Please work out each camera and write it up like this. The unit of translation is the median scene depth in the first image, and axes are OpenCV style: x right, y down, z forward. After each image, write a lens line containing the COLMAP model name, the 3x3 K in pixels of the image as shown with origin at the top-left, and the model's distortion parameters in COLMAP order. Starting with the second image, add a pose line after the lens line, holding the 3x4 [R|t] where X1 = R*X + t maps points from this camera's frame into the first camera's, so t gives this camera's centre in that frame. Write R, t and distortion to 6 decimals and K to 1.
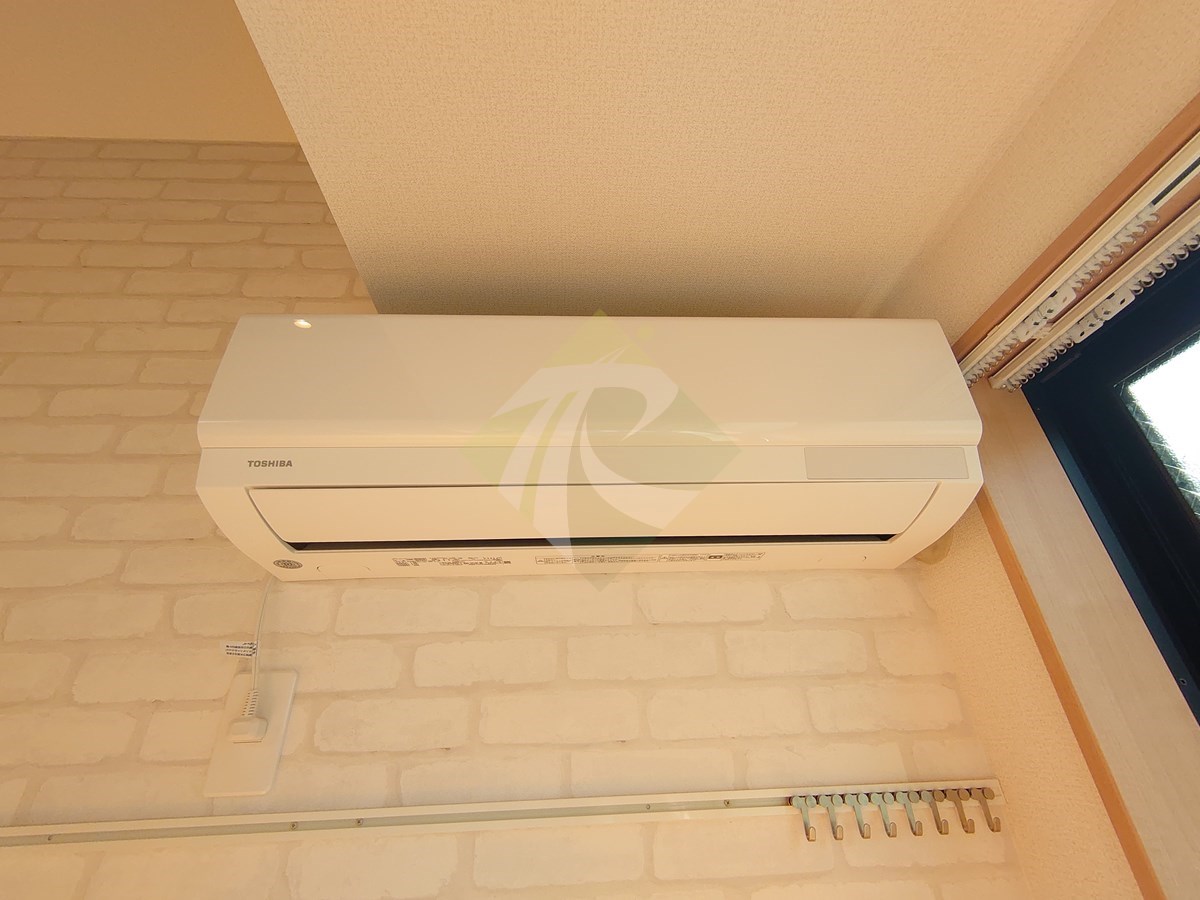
lens RADIAL K [[519.3, 0, 598.5], [0, 519.3, 454.2], [0, 0, 1]] dist [0.002957, 0.000153]
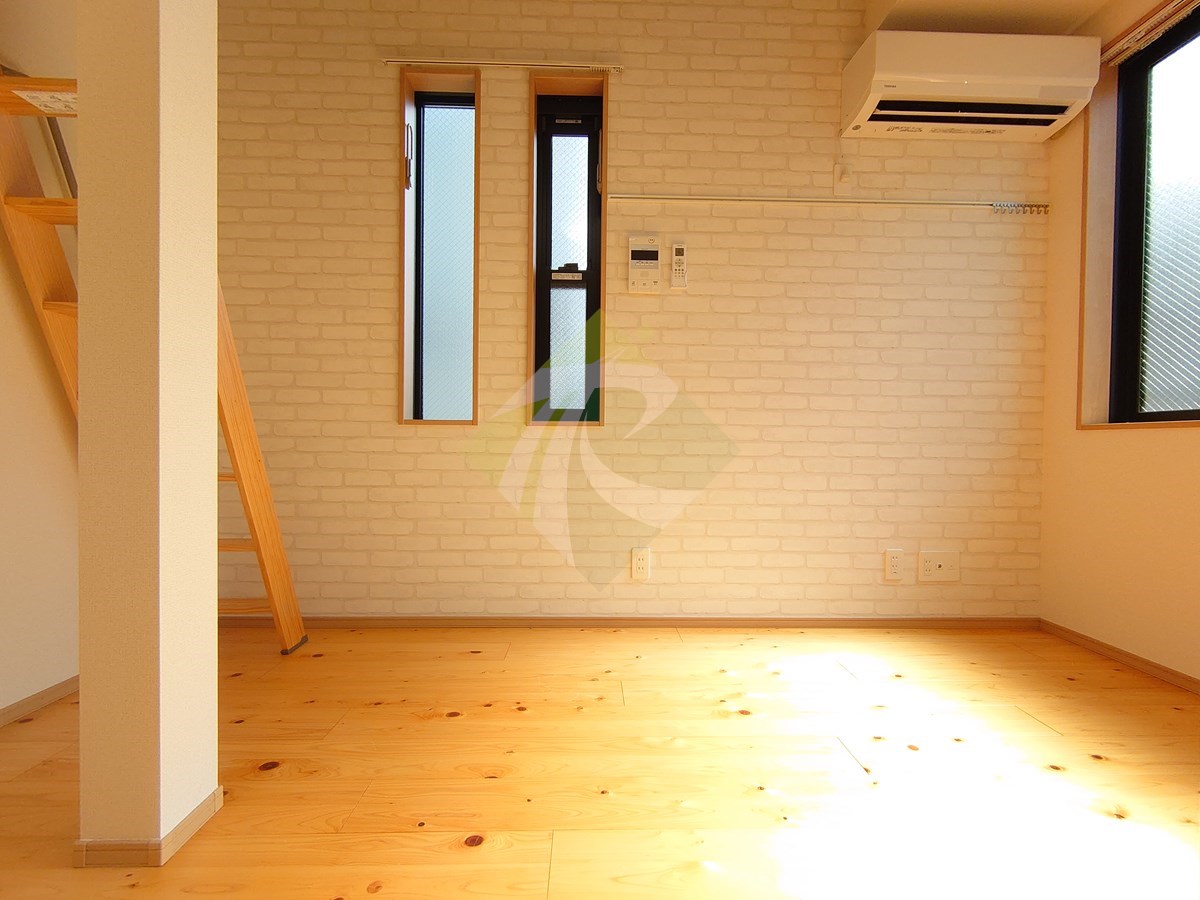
lens RADIAL K [[519.3, 0, 602.8], [0, 519.3, 448.5], [0, 0, 1]] dist [0.002957, 0.000153]
pose [[0.998368, 0.050344, -0.026946, -2.037904], [-0.030381, 0.867878, 0.495847, 0.397126], [0.048349, -0.494220, 0.867991, -2.954227]]
